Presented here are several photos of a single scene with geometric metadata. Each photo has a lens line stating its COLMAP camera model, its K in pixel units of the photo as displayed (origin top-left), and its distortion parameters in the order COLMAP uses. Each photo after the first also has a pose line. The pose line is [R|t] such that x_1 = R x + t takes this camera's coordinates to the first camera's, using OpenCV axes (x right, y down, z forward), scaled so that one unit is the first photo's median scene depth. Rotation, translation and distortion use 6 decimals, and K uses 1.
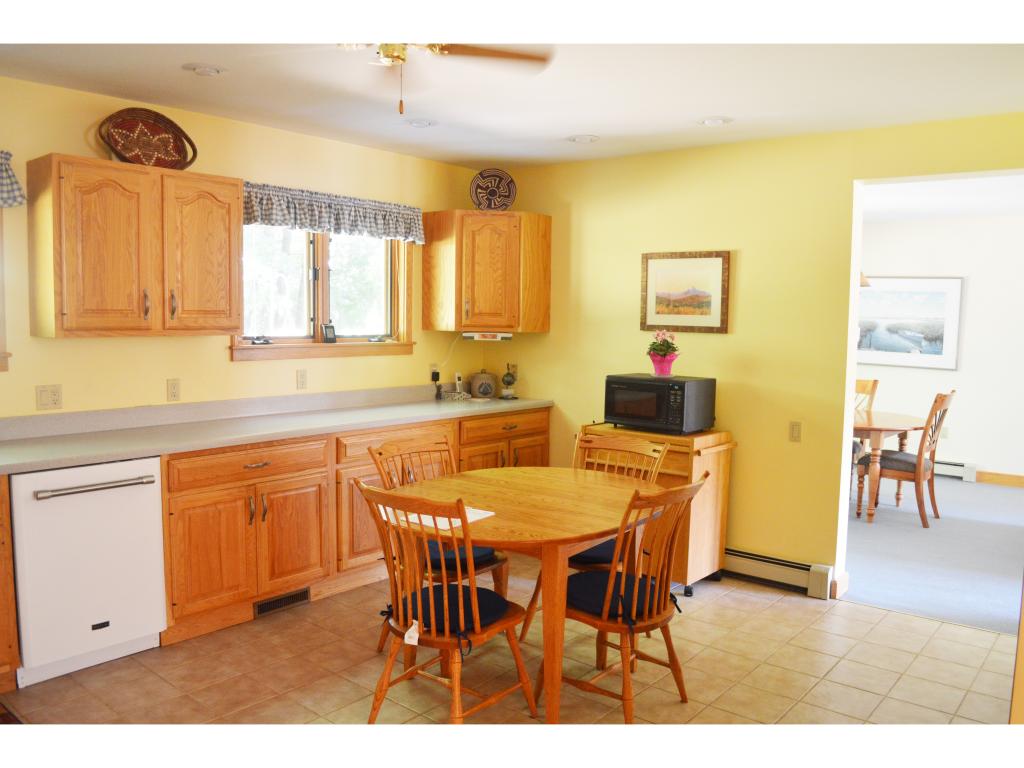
lens RADIAL K [[830.1, 0, 513.1], [0, 830.1, 381.4], [0, 0, 1]] dist [-0.061638, -0.000322]
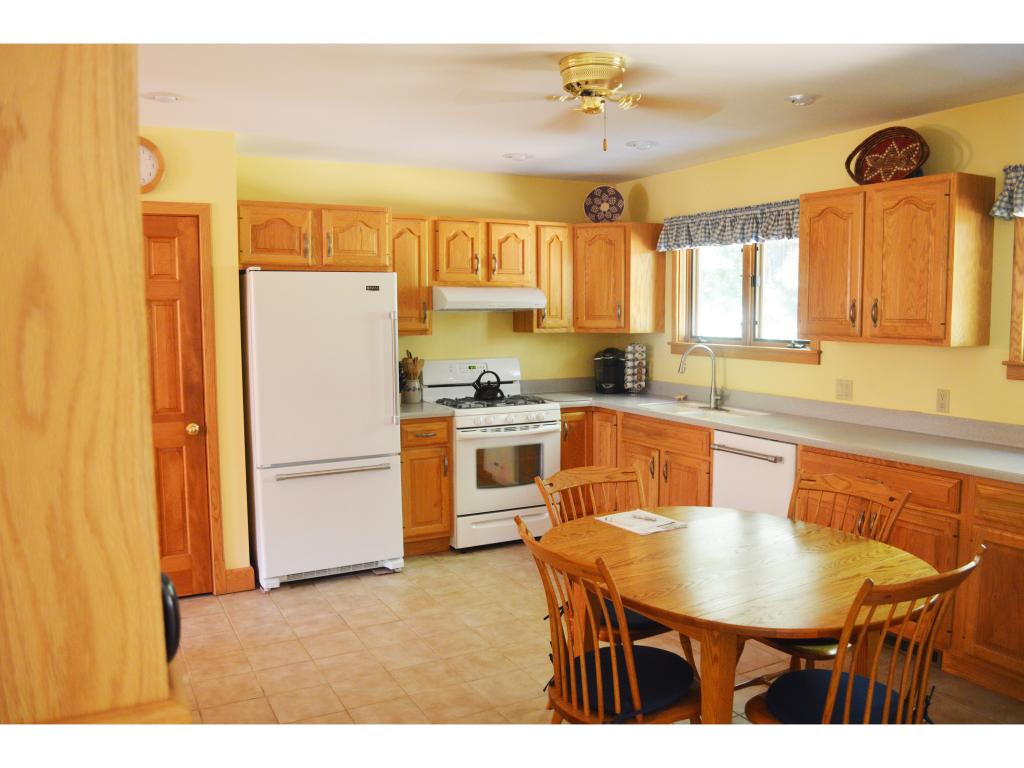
lens RADIAL K [[829.4, 0, 513.8], [0, 829.4, 386.9], [0, 0, 1]] dist [-0.061684, -0.001321]
pose [[-0.382120, 0.076143, -0.920970, 0.770285], [-0.077750, 0.990417, 0.114144, -0.089025], [0.920836, 0.115222, -0.372539, 1.033712]]
